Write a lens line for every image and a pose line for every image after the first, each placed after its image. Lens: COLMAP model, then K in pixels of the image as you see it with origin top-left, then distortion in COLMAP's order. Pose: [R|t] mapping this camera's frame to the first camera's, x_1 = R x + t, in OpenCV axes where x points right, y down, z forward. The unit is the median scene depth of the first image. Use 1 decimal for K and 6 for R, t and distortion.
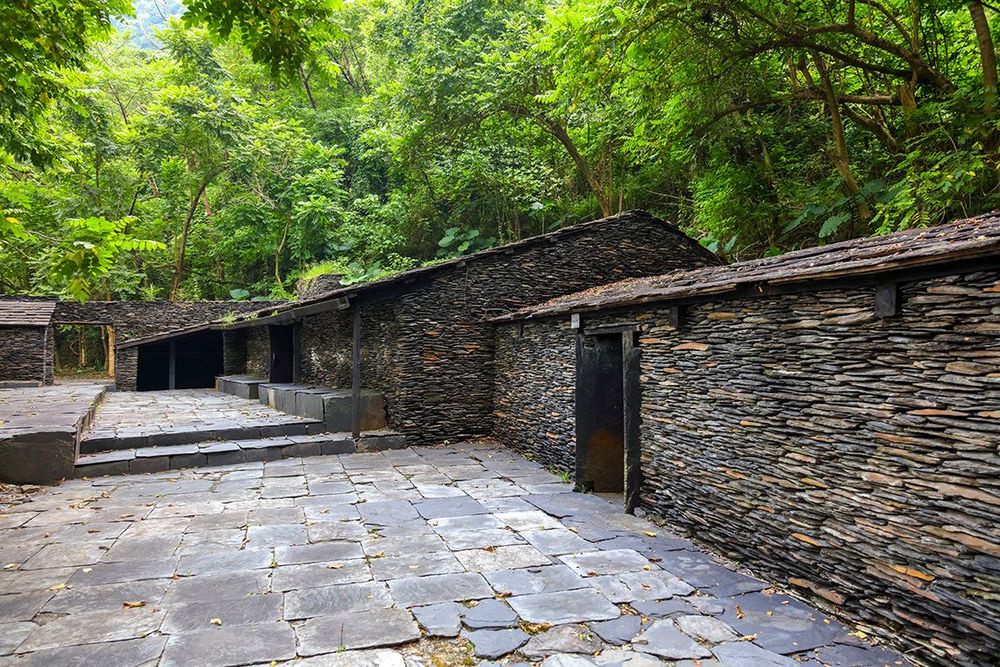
lens RADIAL K [[665.3, 0, 500.0], [0, 665.3, 333.5], [0, 0, 1]] dist [0.002692, 0.000875]
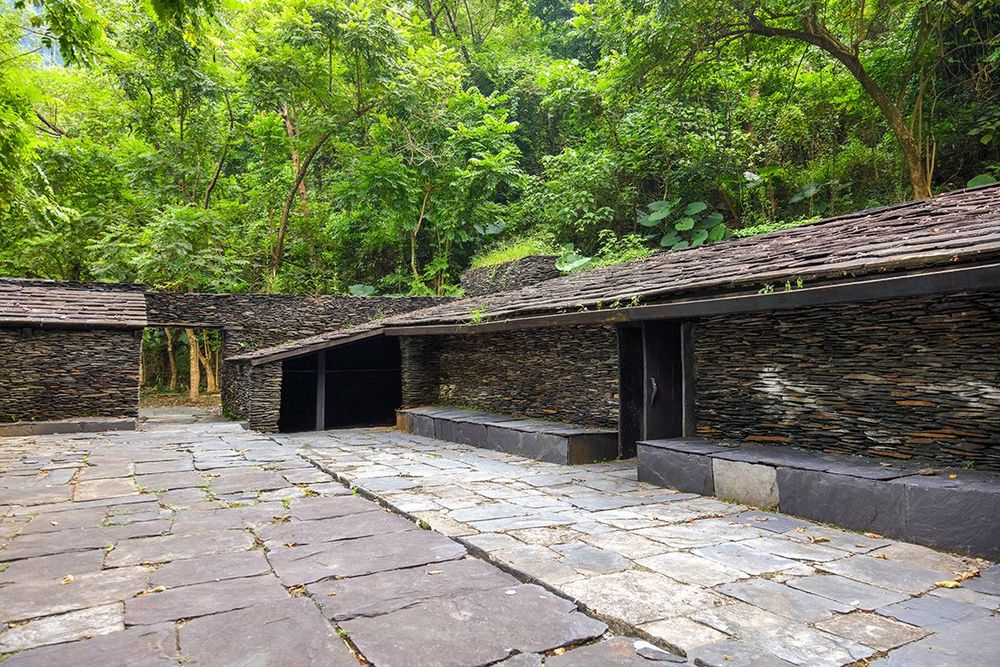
lens RADIAL K [[665.3, 0, 500.0], [0, 665.3, 333.5], [0, 0, 1]] dist [0.002692, 0.000875]
pose [[0.999946, 0.003692, -0.009718, -0.318864], [-0.003911, 0.999737, -0.022609, 0.006513], [0.009632, 0.022646, 0.999697, 0.358616]]
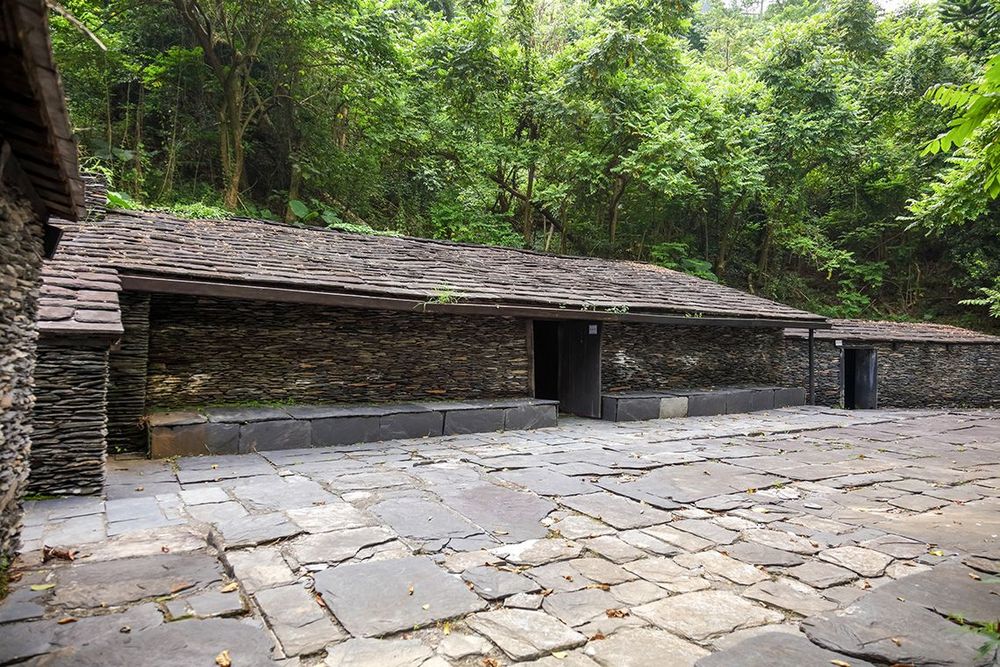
lens RADIAL K [[665.3, 0, 500.0], [0, 665.3, 333.5], [0, 0, 1]] dist [0.002692, 0.000875]
pose [[-0.051280, 0.018674, 0.998510, -0.781889], [-0.040208, 0.998976, -0.020748, 0.016835], [-0.997875, -0.041212, -0.050476, 0.817523]]
